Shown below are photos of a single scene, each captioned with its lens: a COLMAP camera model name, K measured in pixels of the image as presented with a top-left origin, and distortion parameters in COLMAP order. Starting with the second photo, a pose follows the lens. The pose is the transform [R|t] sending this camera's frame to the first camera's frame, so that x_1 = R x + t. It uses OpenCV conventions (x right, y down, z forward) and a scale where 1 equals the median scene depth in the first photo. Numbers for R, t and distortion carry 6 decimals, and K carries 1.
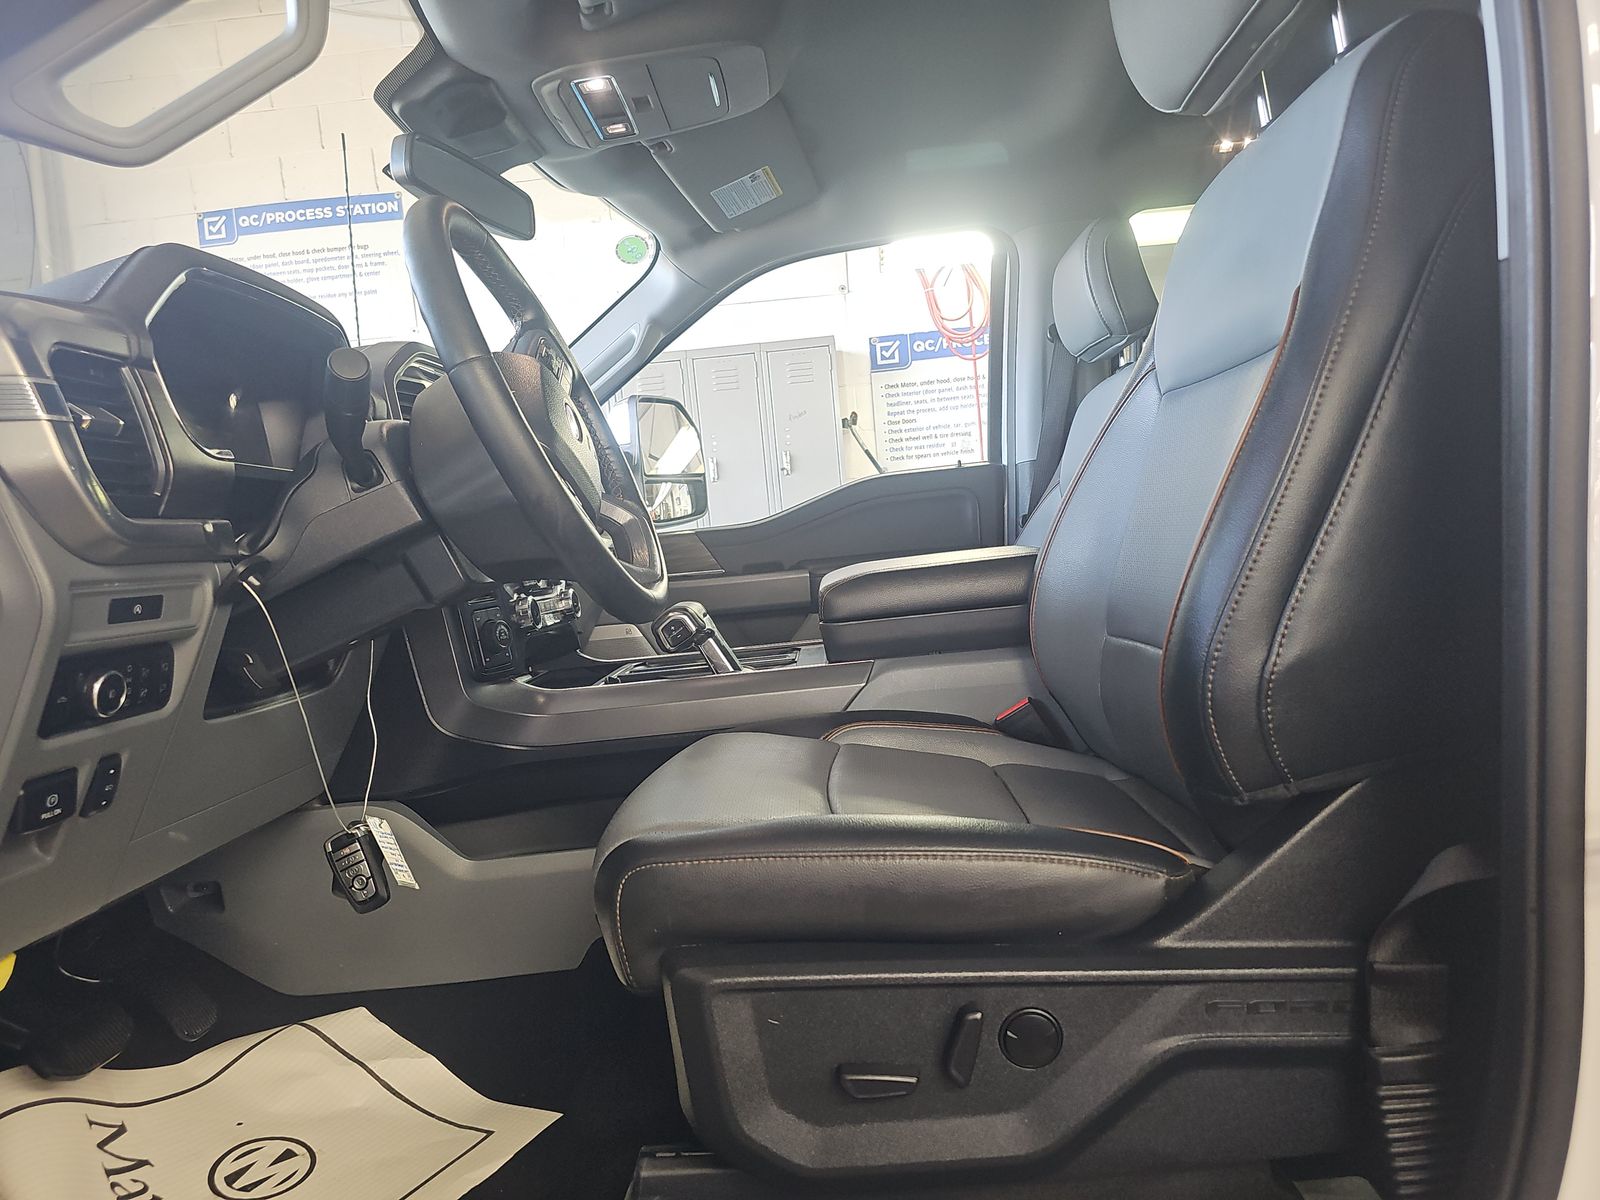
lens RADIAL K [[1061.4, 0, 807.4], [0, 1061.4, 600.0], [0, 0, 1]] dist [0.029270, -0.011178]
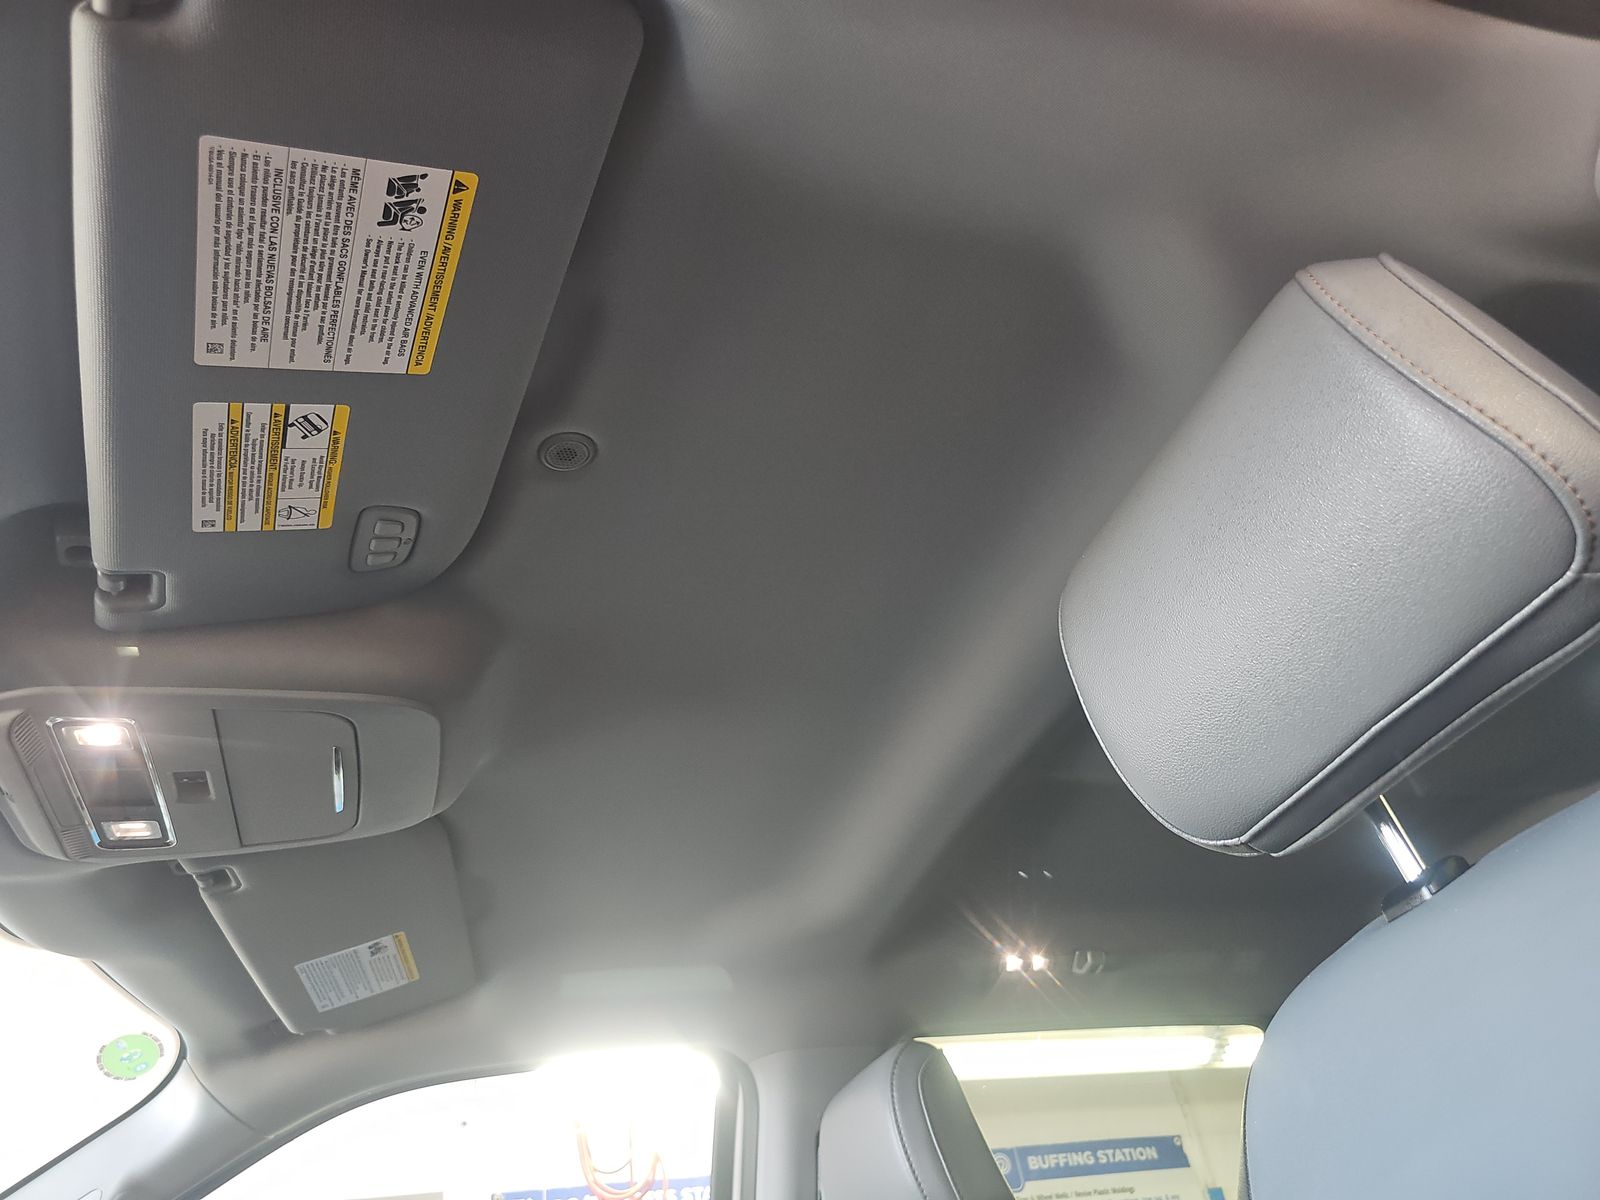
lens RADIAL K [[1061.4, 0, 801.3], [0, 1061.4, 598.5], [0, 0, 1]] dist [0.029270, -0.011178]
pose [[0.948708, 0.170642, 0.266149, -0.016738], [0.052455, 0.745205, -0.664769, -0.128935], [-0.311773, 0.644632, 0.698031, 0.383194]]
